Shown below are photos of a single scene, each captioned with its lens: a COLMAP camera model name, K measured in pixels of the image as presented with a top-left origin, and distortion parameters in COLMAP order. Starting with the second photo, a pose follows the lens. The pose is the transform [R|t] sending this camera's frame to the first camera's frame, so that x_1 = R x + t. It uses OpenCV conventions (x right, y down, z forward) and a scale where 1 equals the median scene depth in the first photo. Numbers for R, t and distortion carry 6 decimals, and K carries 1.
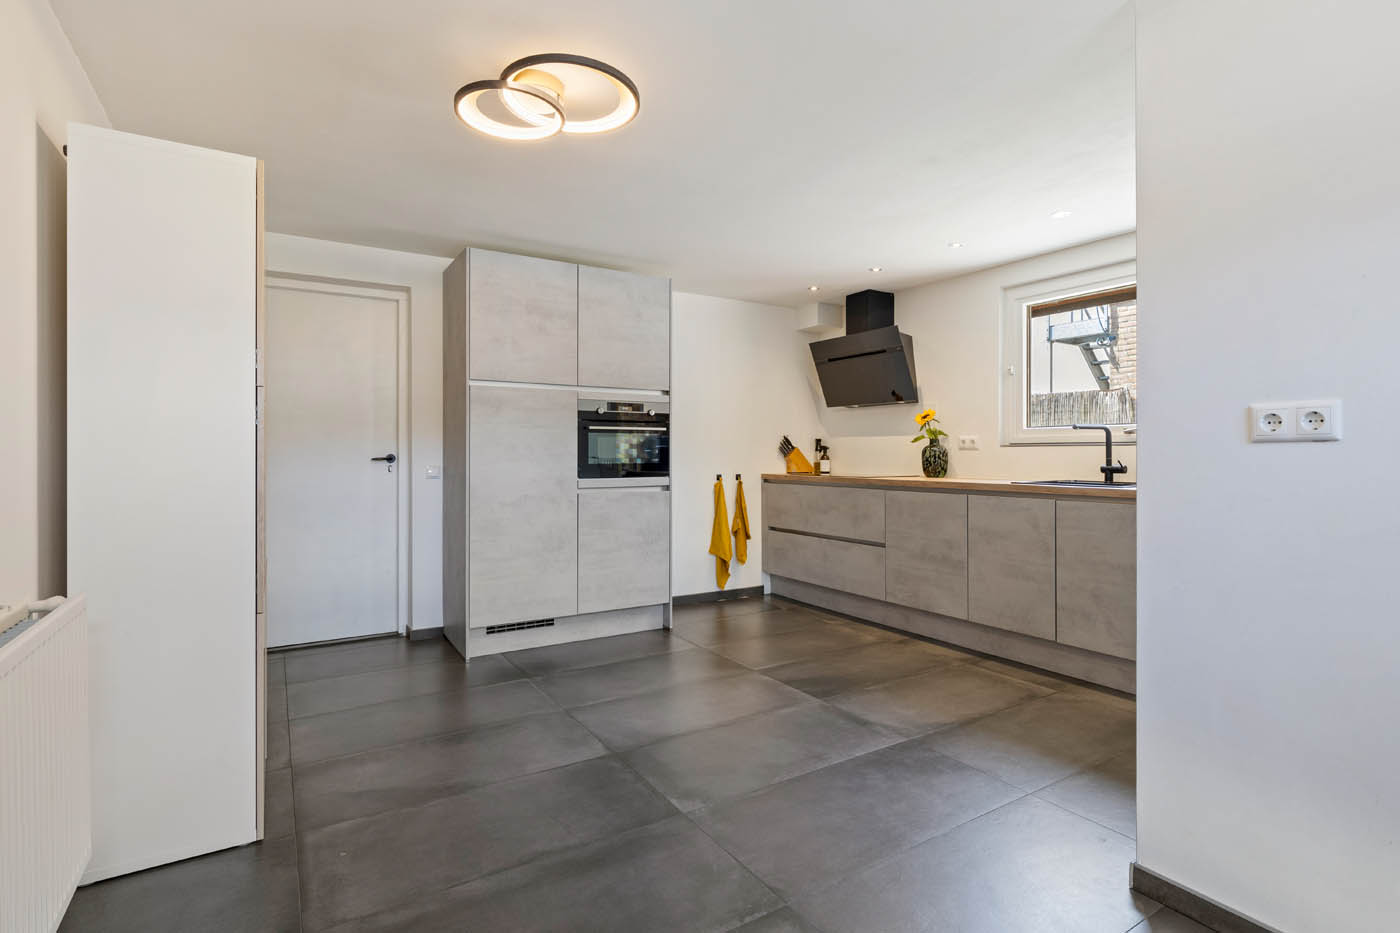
lens RADIAL K [[708.7, 0, 724.8], [0, 708.7, 448.5], [0, 0, 1]] dist [-0.000967, -0.000127]
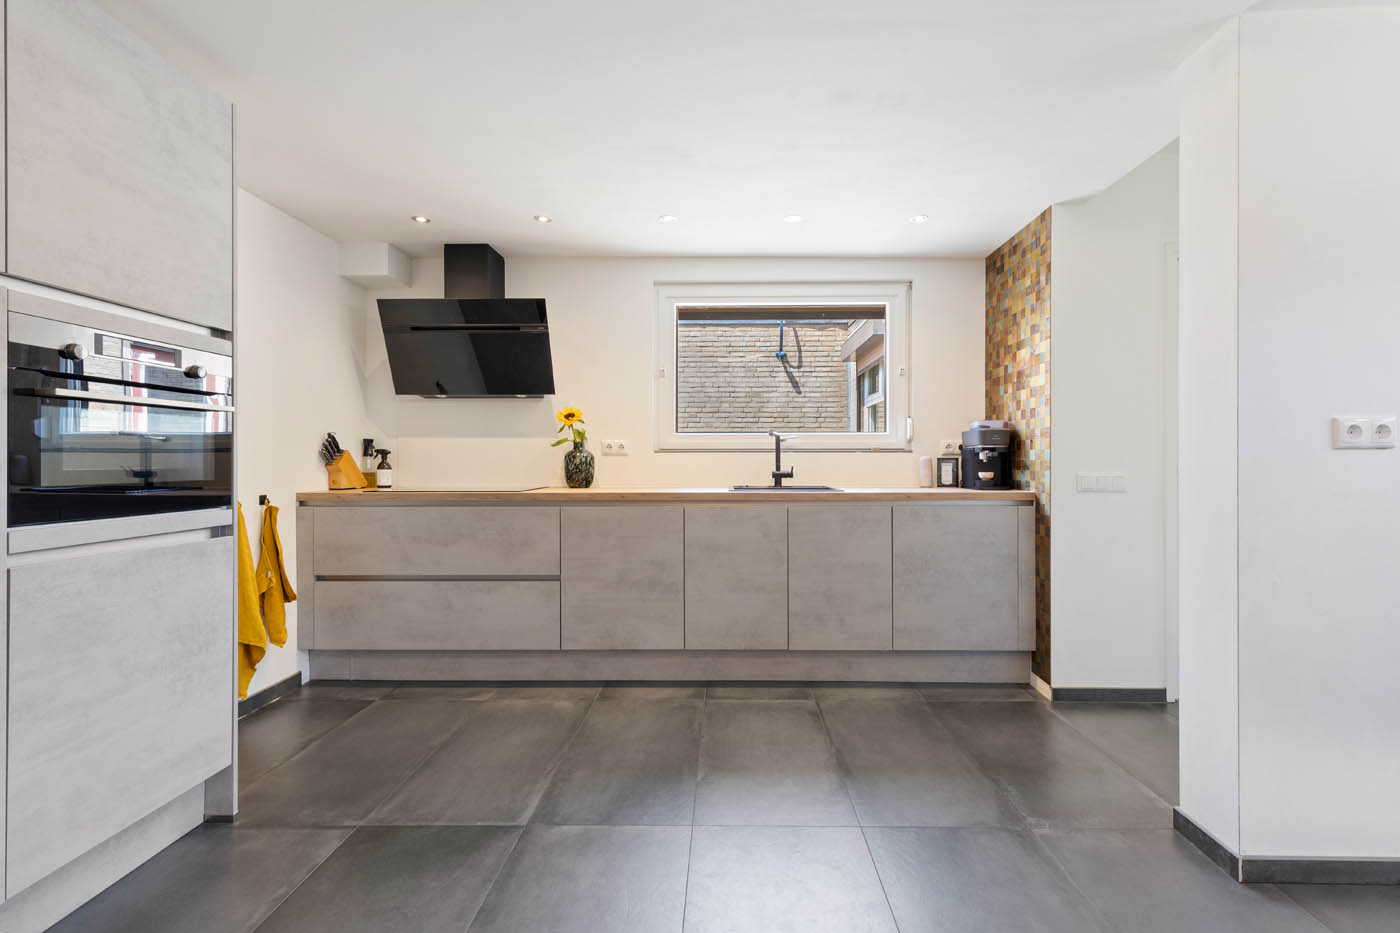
lens RADIAL K [[633.0, 0, 726.5], [0, 633.0, 460.0], [0, 0, 1]] dist [0.018547, -0.012282]
pose [[0.550697, -0.000290, 0.834705, -0.251870], [-0.004990, 0.999981, 0.003640, 0.003952], [-0.834690, -0.006169, 0.550685, 0.463221]]
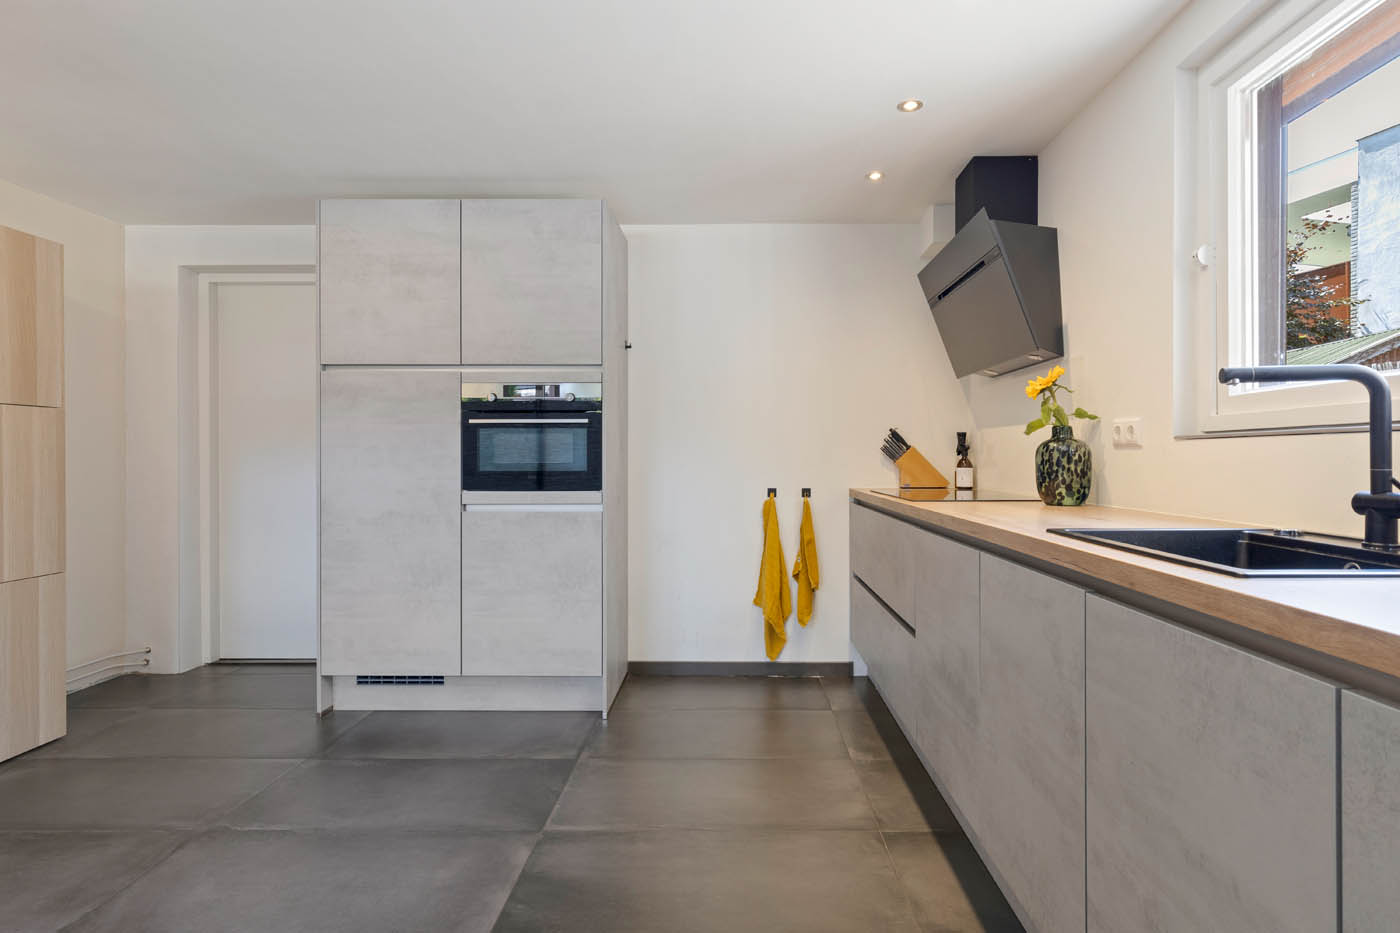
lens RADIAL K [[729.6, 0, 747.3], [0, 729.6, 452.6], [0, 0, 1]] dist [0.000354, -0.000209]
pose [[0.831397, -0.004602, -0.555659, 0.417725], [0.005000, 0.999987, -0.000800, 0.004399], [0.555656, -0.002113, 0.831410, 0.486963]]
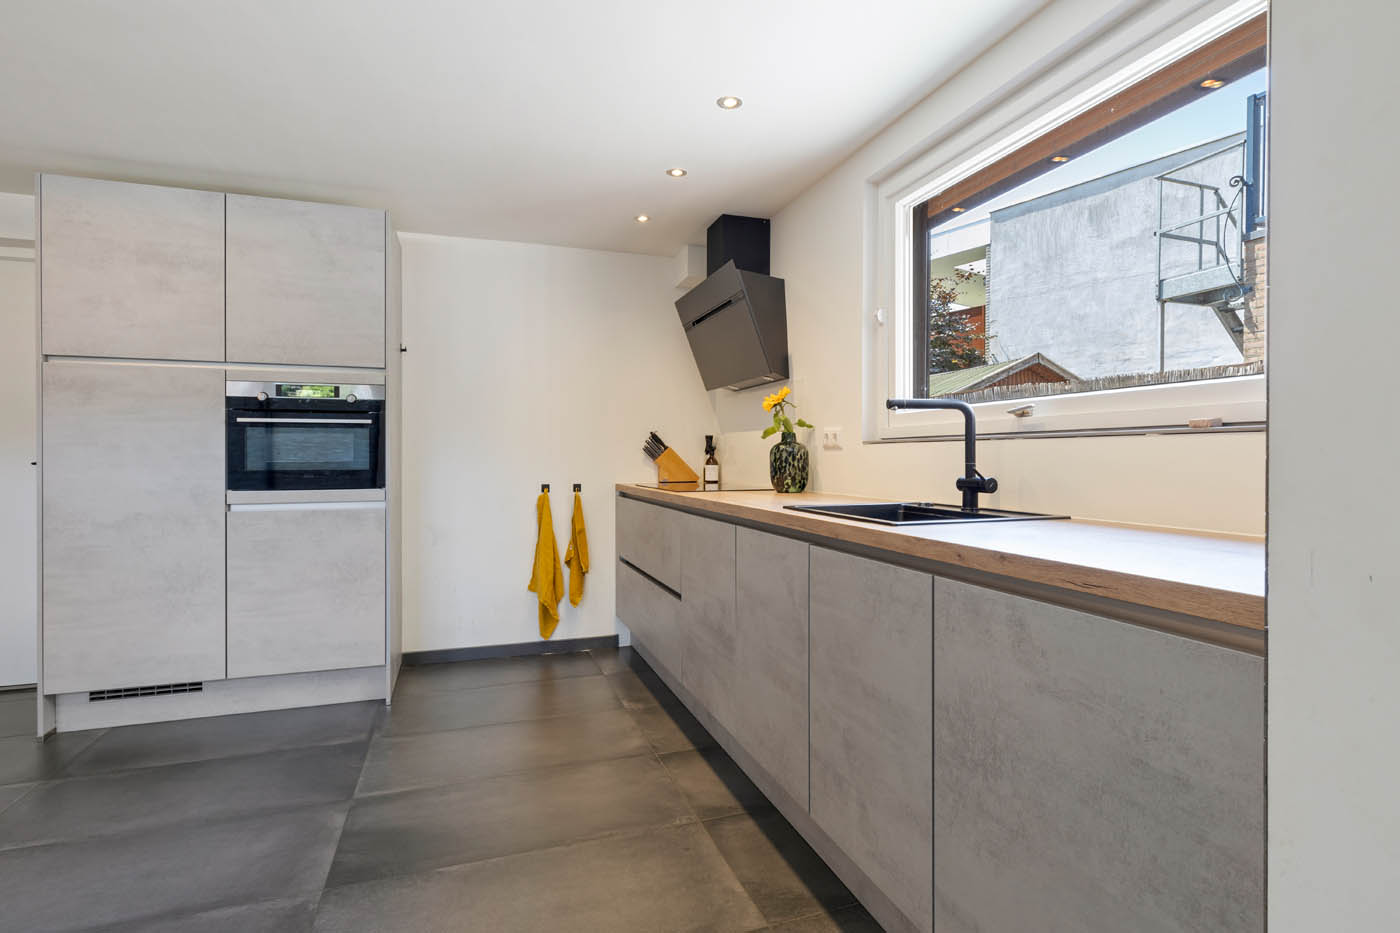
lens RADIAL K [[713.5, 0, 739.4], [0, 713.5, 454.8], [0, 0, 1]] dist [0.000412, 0.000126]
pose [[0.972173, -0.001810, -0.234255, 0.427691], [0.002938, 0.999986, 0.004468, 0.003855], [0.234244, -0.005032, 0.972165, 0.378400]]
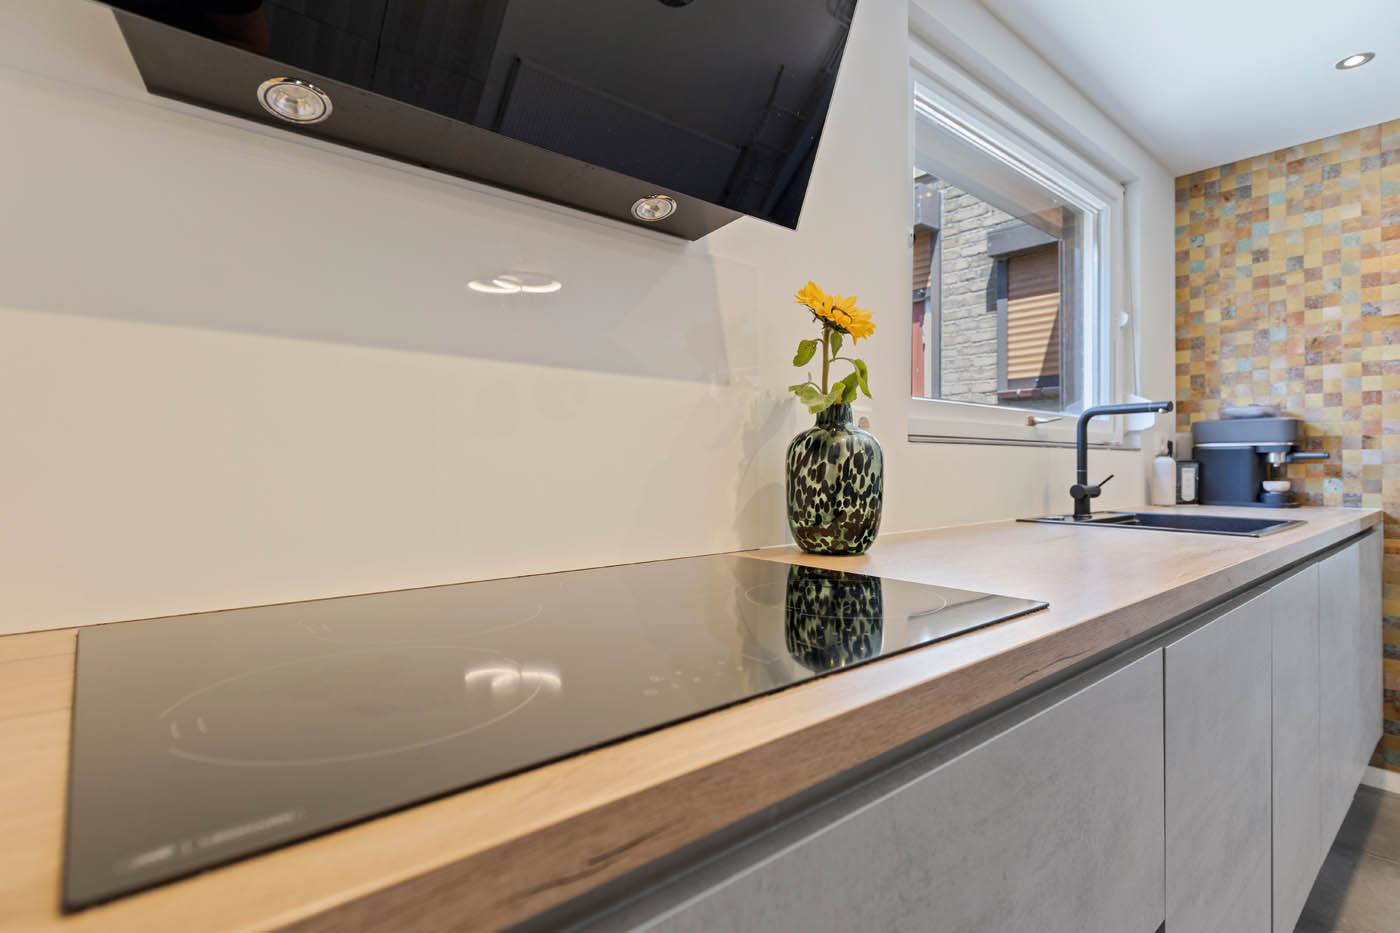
lens RADIAL K [[698.6, 0, 718.3], [0, 698.6, 459.6], [0, 0, 1]] dist [0.000425, 0.000078]
pose [[-0.145017, 0.003652, 0.989422, 0.057449], [-0.009032, 0.999947, -0.005014, 0.008654], [-0.989388, -0.009663, -0.144976, 1.158232]]
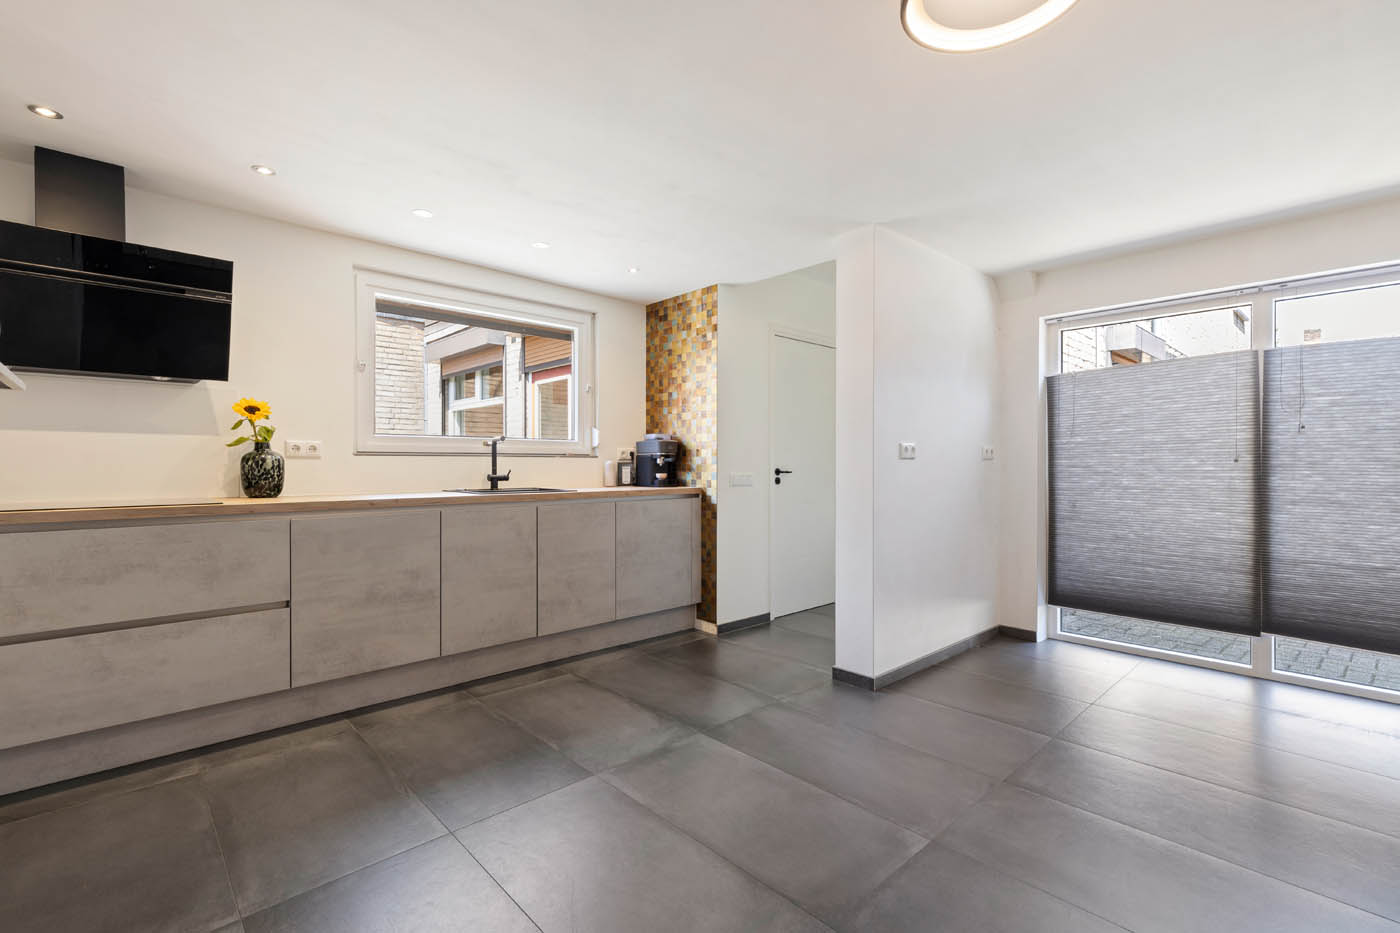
lens RADIAL K [[620.5, 0, 719.2], [0, 620.5, 465.5], [0, 0, 1]] dist [0.018469, -0.004827]
pose [[-0.186723, -0.002007, 0.982411, -0.412606], [-0.007132, 0.999974, 0.000688, 0.005939], [-0.982387, -0.006878, -0.186733, 0.715666]]
